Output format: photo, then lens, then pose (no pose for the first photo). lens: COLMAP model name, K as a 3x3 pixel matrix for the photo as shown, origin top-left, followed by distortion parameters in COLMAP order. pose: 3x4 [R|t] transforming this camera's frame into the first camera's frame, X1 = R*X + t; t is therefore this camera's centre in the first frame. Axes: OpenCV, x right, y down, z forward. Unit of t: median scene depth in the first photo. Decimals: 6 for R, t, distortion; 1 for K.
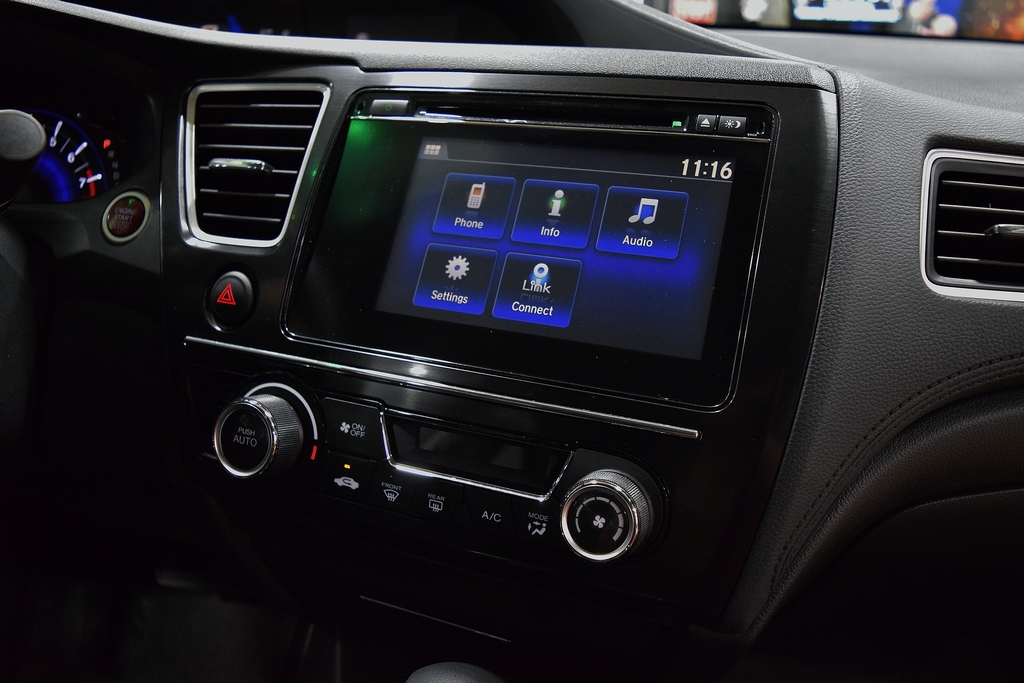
lens RADIAL K [[800.6, 0, 519.4], [0, 800.6, 338.9], [0, 0, 1]] dist [-0.099565, 0.026832]
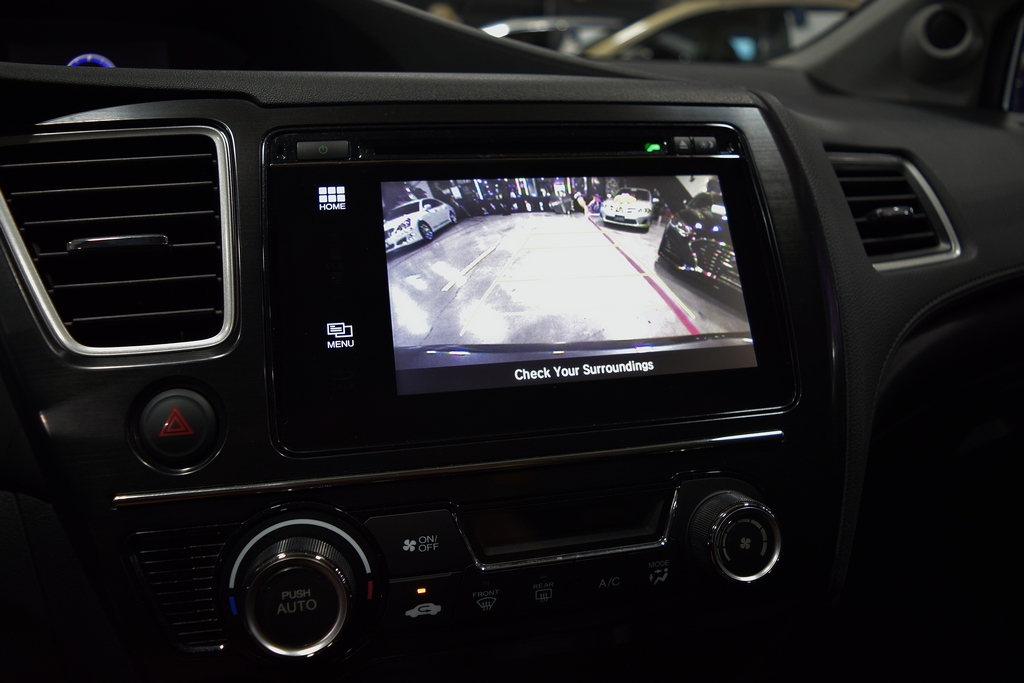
lens RADIAL K [[800.6, 0, 515.3], [0, 800.6, 339.2], [0, 0, 1]] dist [-0.099565, 0.026832]
pose [[0.816101, -0.191318, 0.545322, -0.550992], [0.206749, 0.977816, 0.033643, -0.101407], [-0.539661, 0.085289, 0.837551, 0.262141]]
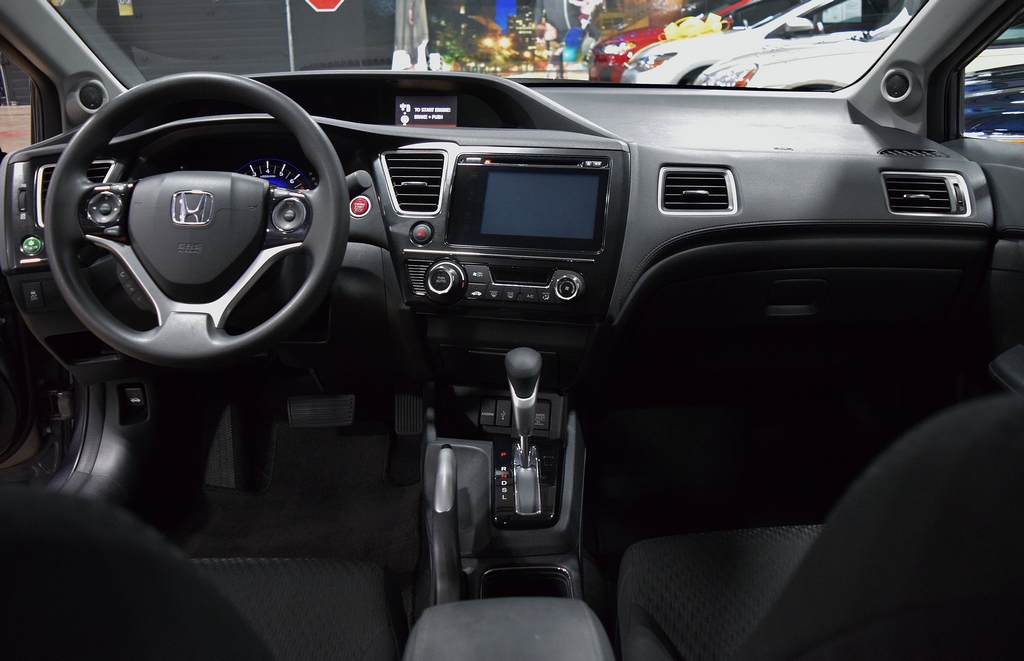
lens RADIAL K [[810.7, 0, 508.7], [0, 810.7, 337.4], [0, 0, 1]] dist [-0.082048, -0.009563]
pose [[0.987744, -0.081880, 0.132877, -0.528107], [0.078490, 0.996446, 0.030565, 0.270570], [-0.134908, -0.019761, 0.990661, -2.021009]]
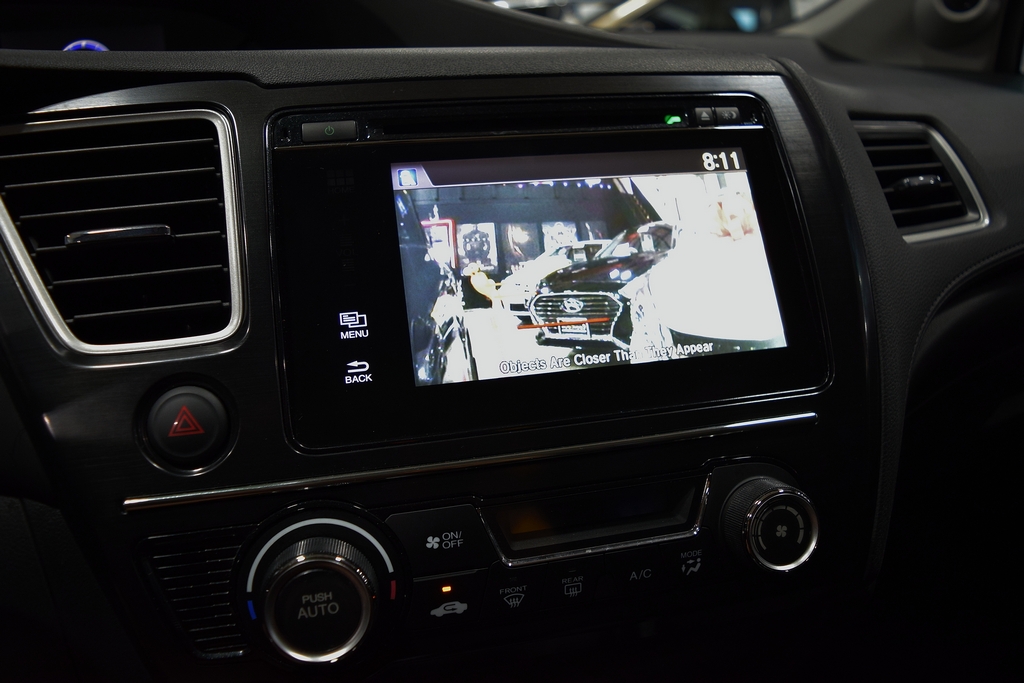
lens RADIAL K [[800.6, 0, 516.3], [0, 800.6, 339.3], [0, 0, 1]] dist [-0.099565, 0.026832]
pose [[0.814350, -0.226313, 0.534430, -0.541742], [0.231711, 0.971046, 0.058130, -0.110631], [-0.532112, 0.076495, 0.843211, 0.303076]]
